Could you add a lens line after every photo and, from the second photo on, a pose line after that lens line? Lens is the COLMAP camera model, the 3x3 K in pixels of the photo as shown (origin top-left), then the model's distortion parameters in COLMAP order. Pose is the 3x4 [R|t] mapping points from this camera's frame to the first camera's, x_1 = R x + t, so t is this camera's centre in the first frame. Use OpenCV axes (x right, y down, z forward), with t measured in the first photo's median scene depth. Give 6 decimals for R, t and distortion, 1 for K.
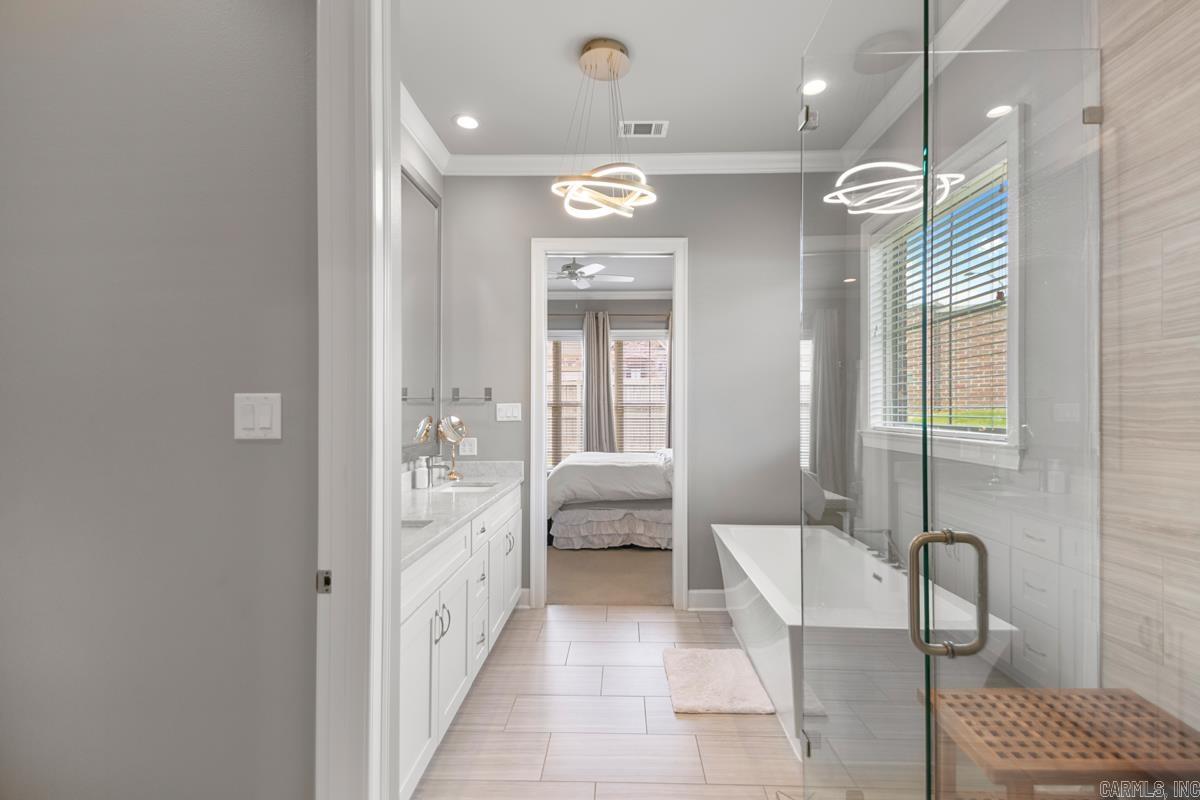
lens RADIAL K [[550.3, 0, 595.4], [0, 550.3, 404.8], [0, 0, 1]] dist [0.000282, -0.000683]
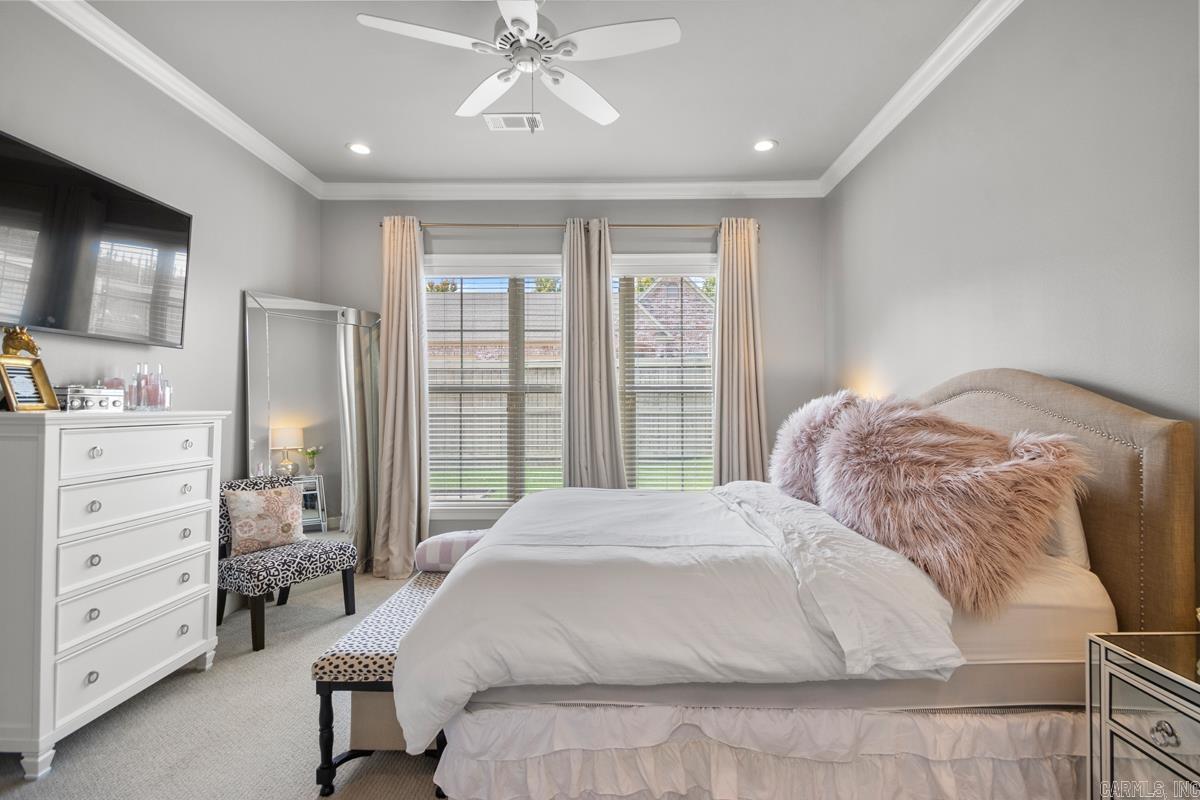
lens RADIAL K [[550.3, 0, 595.4], [0, 550.3, 404.8], [0, 0, 1]] dist [0.000282, -0.000683]
pose [[0.999938, -0.002092, 0.010925, 0.004438], [0.001997, 0.999960, 0.008732, 0.010296], [-0.010943, -0.008710, 0.999902, 0.450016]]
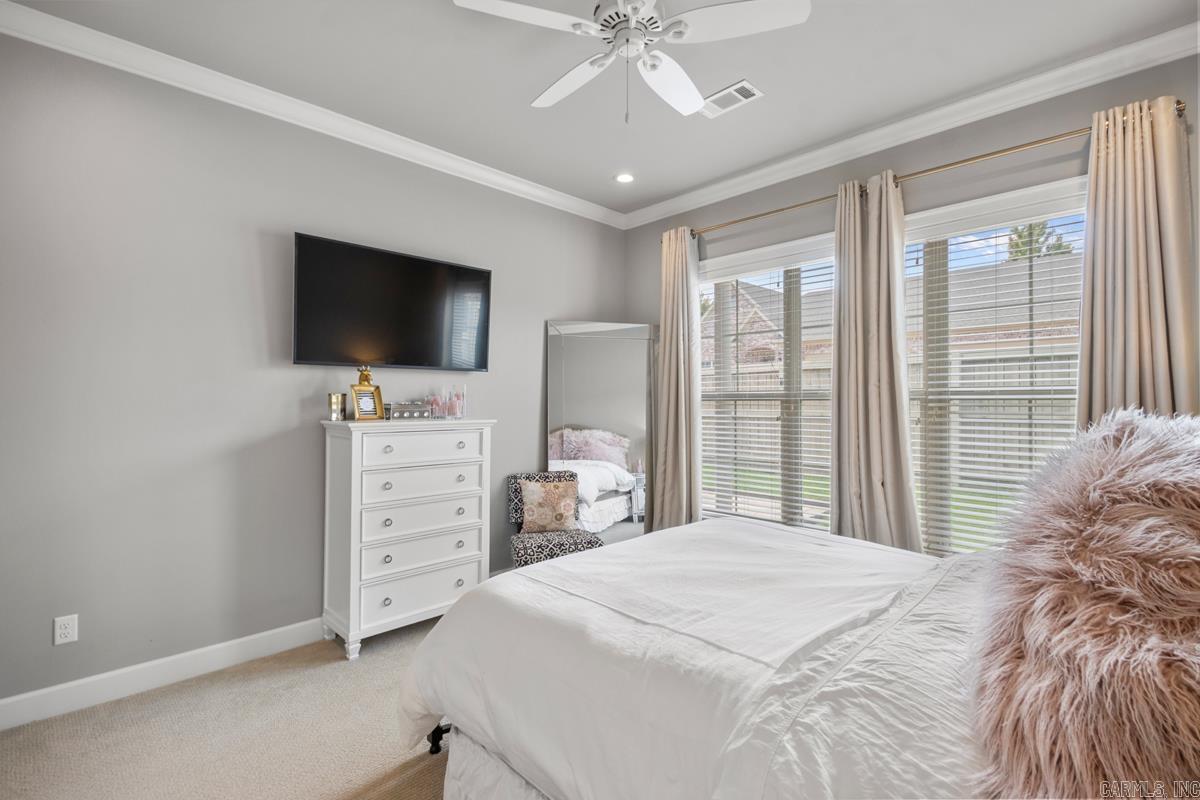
lens RADIAL K [[537.5, 0, 600.0], [0, 537.5, 400.0], [0, 0, 1]] dist [0.016494, -0.016077]
pose [[0.717270, -0.004488, -0.696781, 0.146182], [0.008489, 0.999961, 0.002297, 0.000048], [0.696743, -0.007562, 0.717281, 0.551128]]
